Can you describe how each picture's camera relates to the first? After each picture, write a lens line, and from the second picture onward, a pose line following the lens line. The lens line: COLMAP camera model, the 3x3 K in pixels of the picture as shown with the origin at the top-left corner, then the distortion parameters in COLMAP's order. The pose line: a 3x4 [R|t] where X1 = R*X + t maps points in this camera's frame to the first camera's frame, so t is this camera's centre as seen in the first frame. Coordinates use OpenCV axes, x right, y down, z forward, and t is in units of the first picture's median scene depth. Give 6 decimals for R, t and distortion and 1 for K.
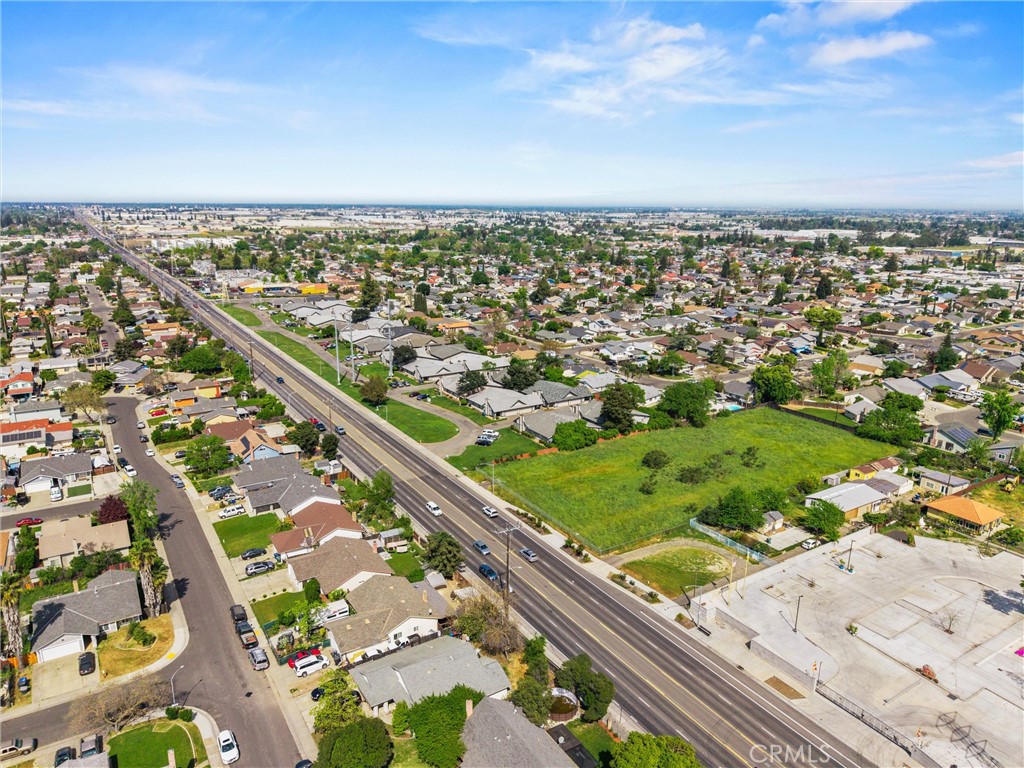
lens RADIAL K [[685.1, 0, 508.9], [0, 685.1, 381.9], [0, 0, 1]] dist [0.017608, -0.015650]
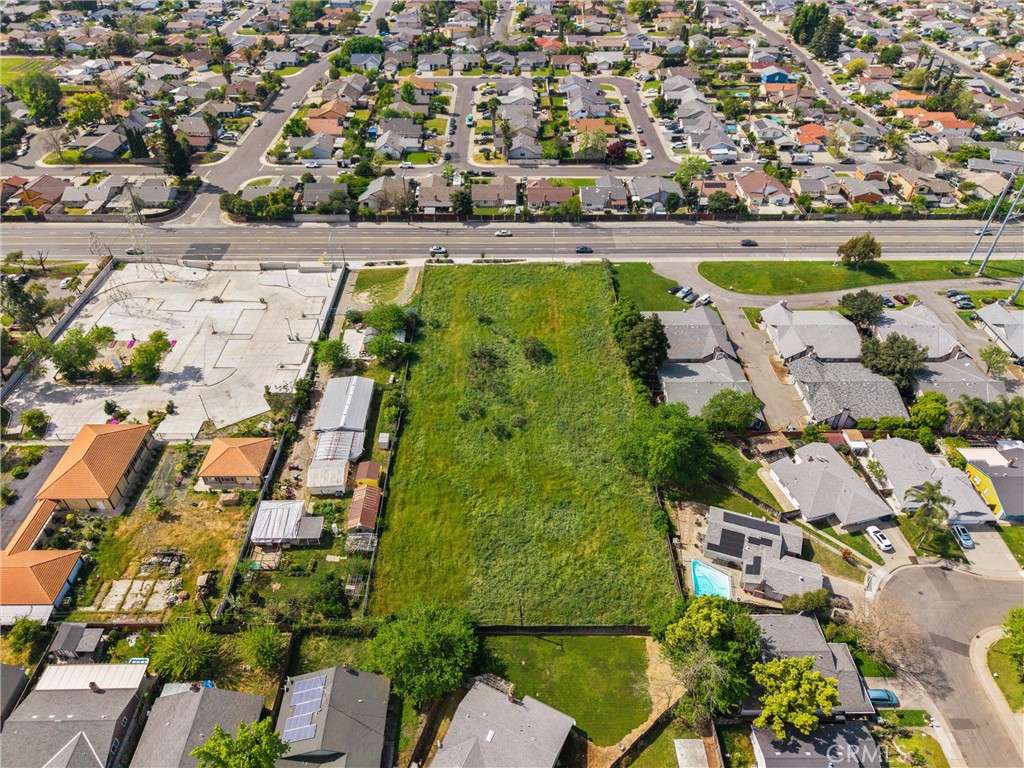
lens RADIAL K [[684.8, 0, 509.7], [0, 684.8, 388.2], [0, 0, 1]] dist [0.016699, -0.019689]
pose [[-0.521566, 0.538844, -0.661525, 0.853827], [-0.225058, 0.660989, 0.715850, -0.485706], [0.822993, 0.522245, -0.223478, 1.210839]]
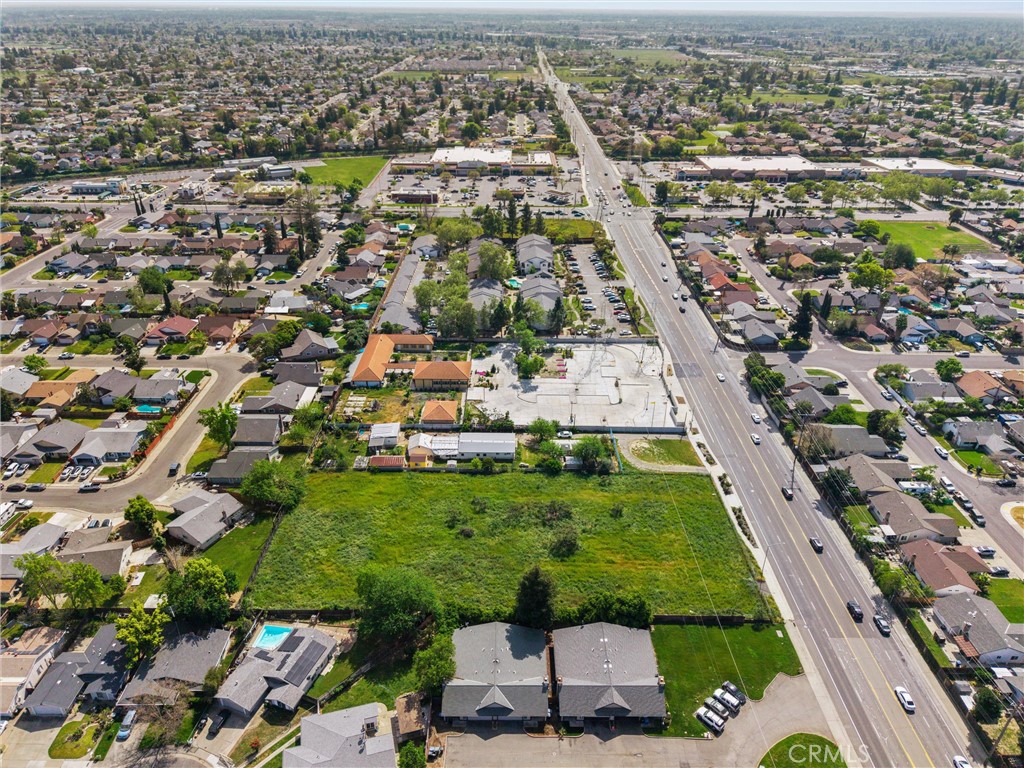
lens RADIAL K [[684.8, 0, 512.4], [0, 684.8, 385.6], [0, 0, 1]] dist [0.016699, -0.019689]
pose [[-0.848240, -0.269045, 0.456183, -0.087357], [0.119110, 0.742376, 0.659310, -0.653759], [-0.516044, 0.613590, -0.597668, 1.468399]]
